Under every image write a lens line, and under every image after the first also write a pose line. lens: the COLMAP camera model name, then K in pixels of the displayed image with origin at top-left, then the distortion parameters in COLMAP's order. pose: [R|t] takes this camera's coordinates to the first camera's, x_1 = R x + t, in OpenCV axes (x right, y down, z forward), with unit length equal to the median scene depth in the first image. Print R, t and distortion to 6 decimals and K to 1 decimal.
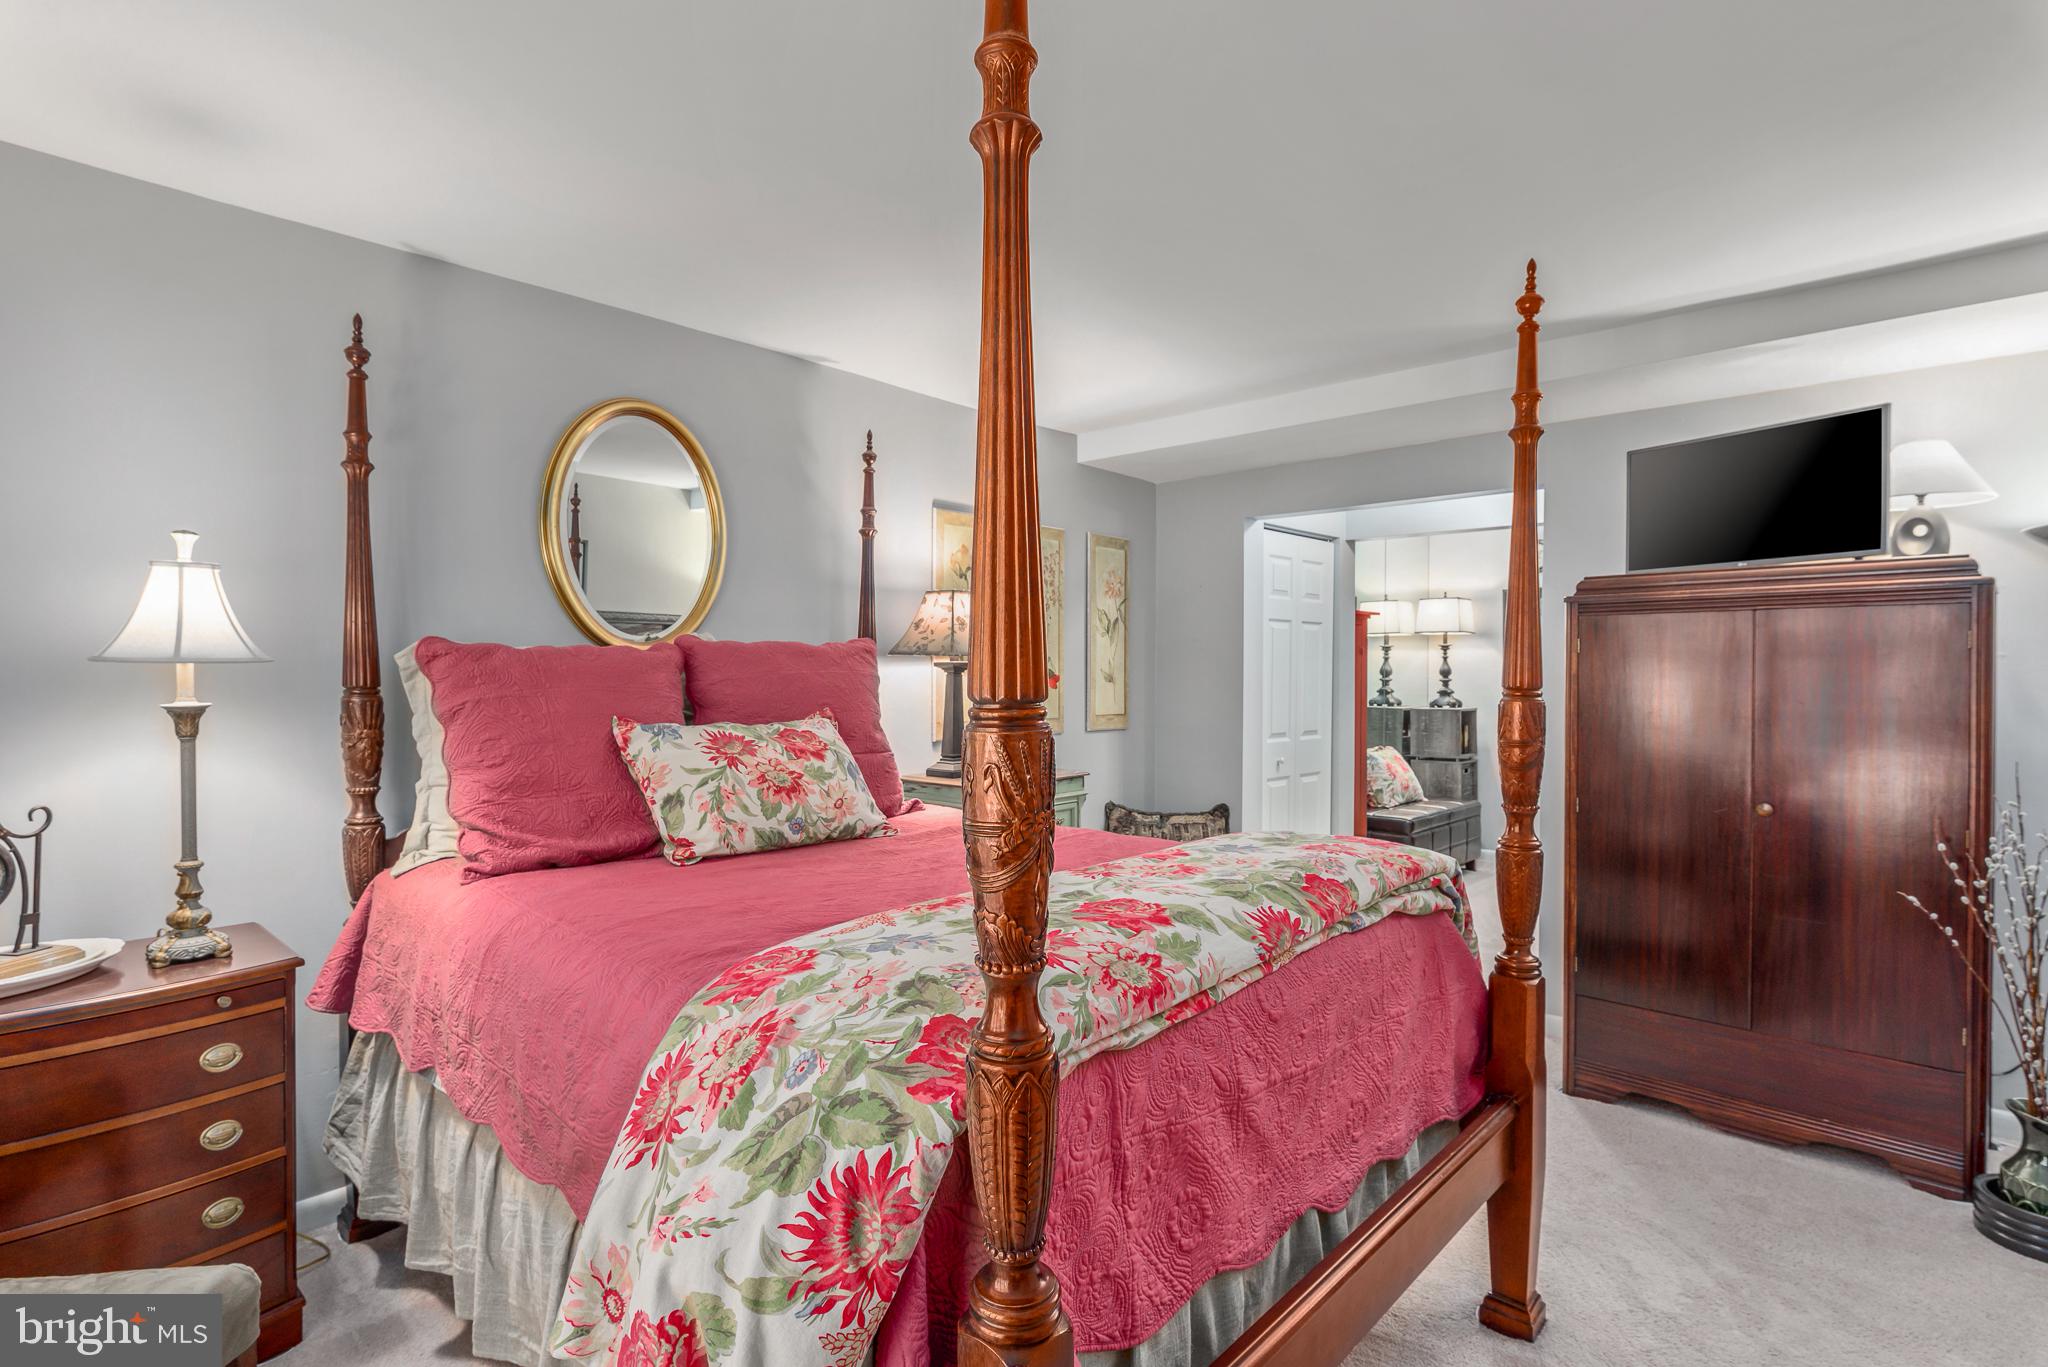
lens RADIAL K [[1009.3, 0, 1036.0], [0, 1009.3, 682.7], [0, 0, 1]] dist [-0.001331, -0.000265]
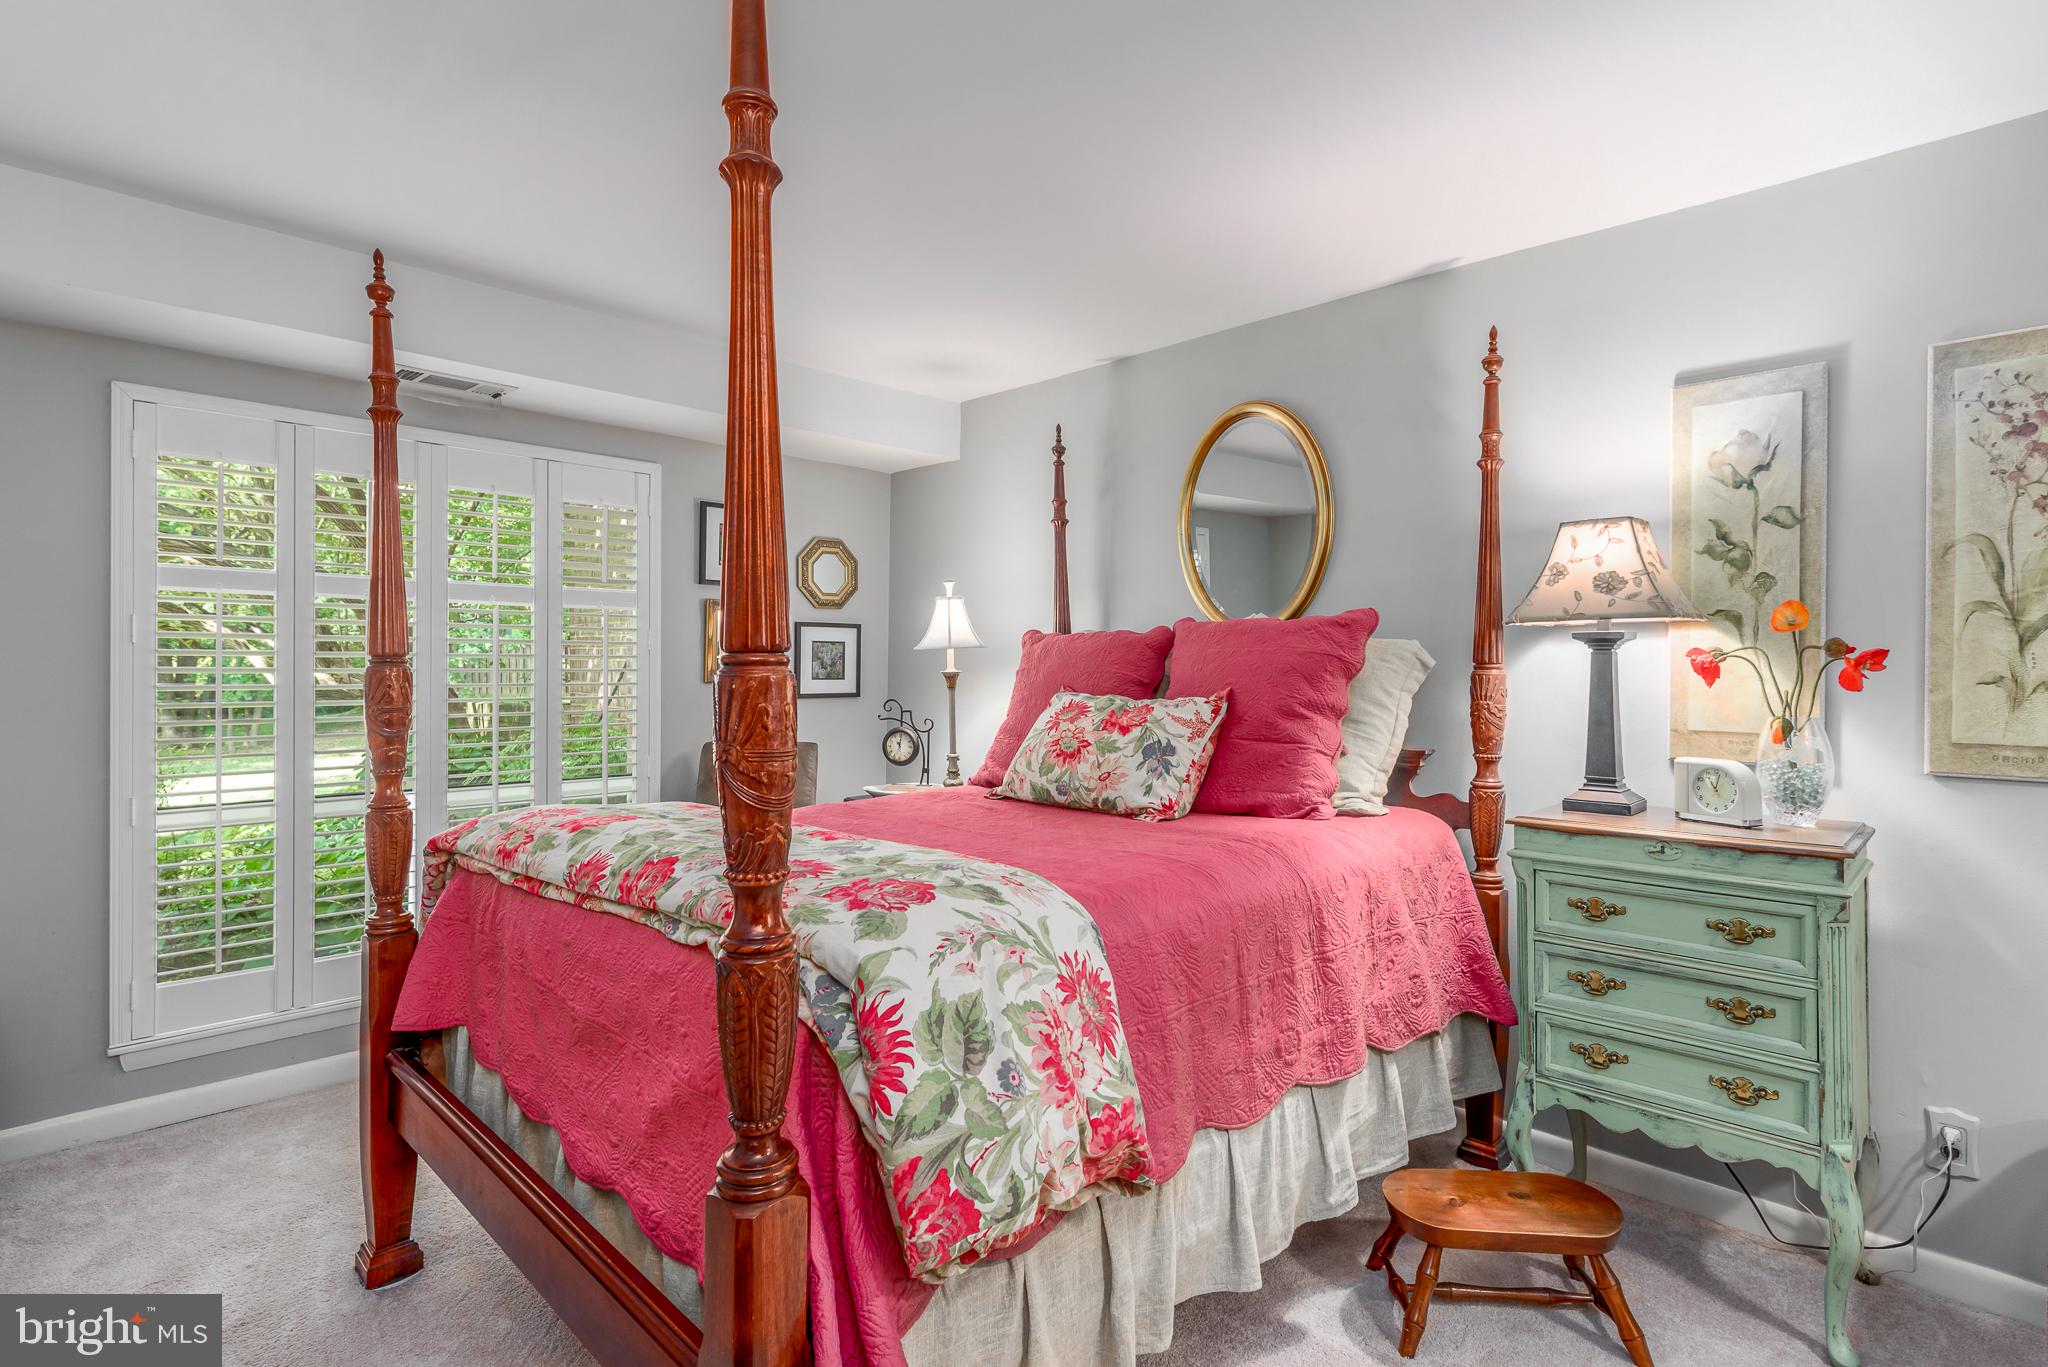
lens RADIAL K [[1011.7, 0, 1023.0], [0, 1011.7, 654.9], [0, 0, 1]] dist [0.001932, 0.000996]
pose [[-0.042858, -0.010977, -0.999021, 0.887398], [-0.010156, 0.999893, -0.010551, 0.008045], [0.999030, 0.009693, -0.042965, 1.014797]]
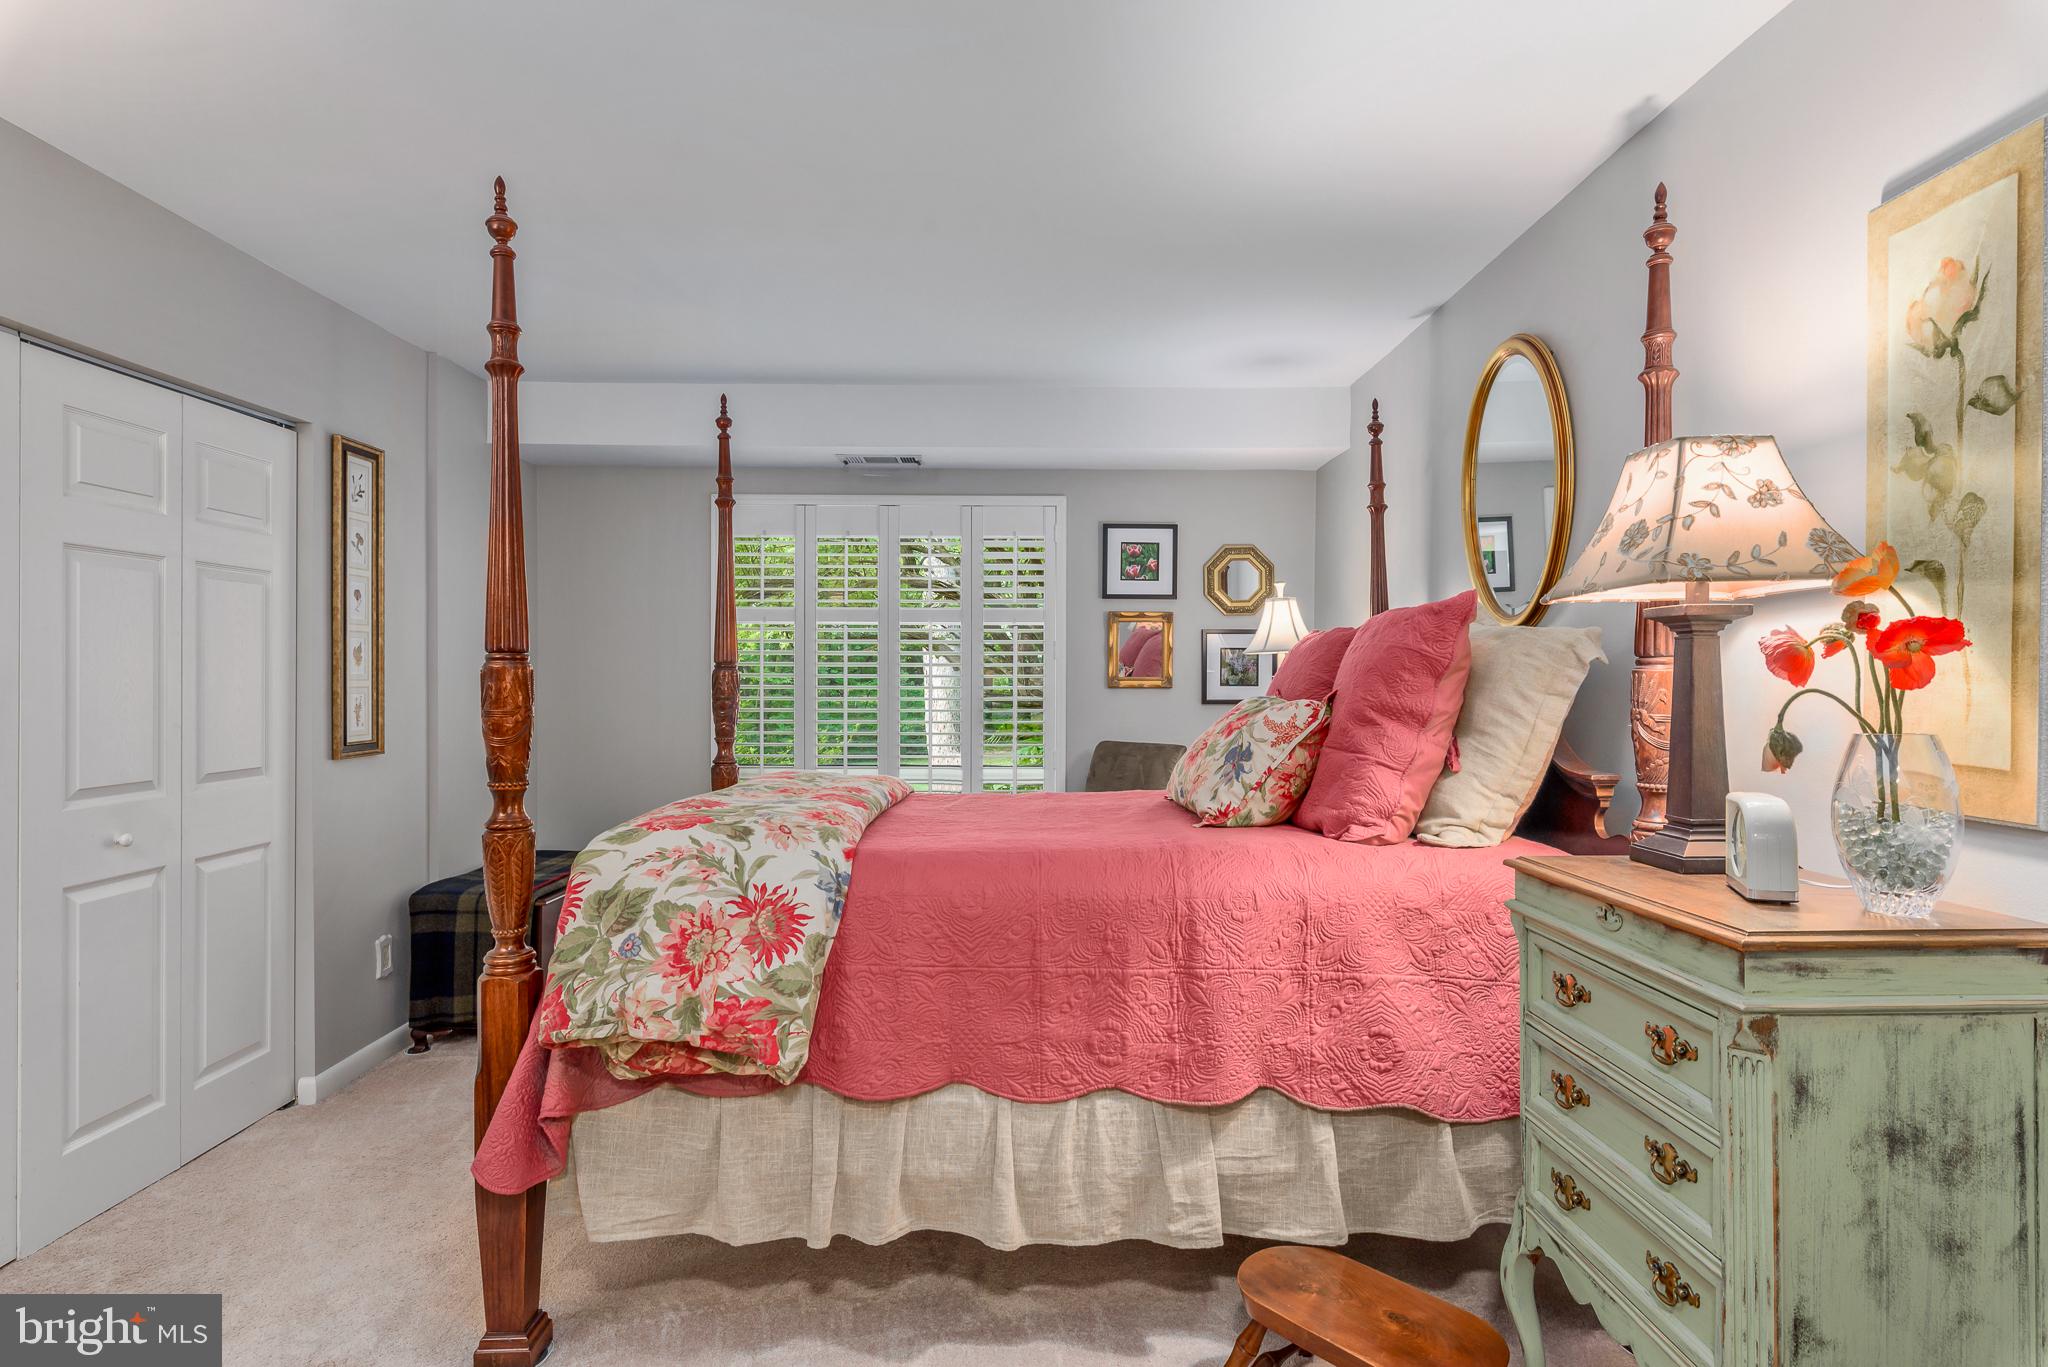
lens RADIAL K [[1082.0, 0, 1016.4], [0, 1082.0, 668.8], [0, 0, 1]] dist [0.000130, -0.001165]
pose [[-0.736280, -0.007563, -0.676635, 0.699962], [-0.006199, 0.999971, -0.004431, 0.016999], [0.676649, 0.000932, -0.736305, 1.764315]]
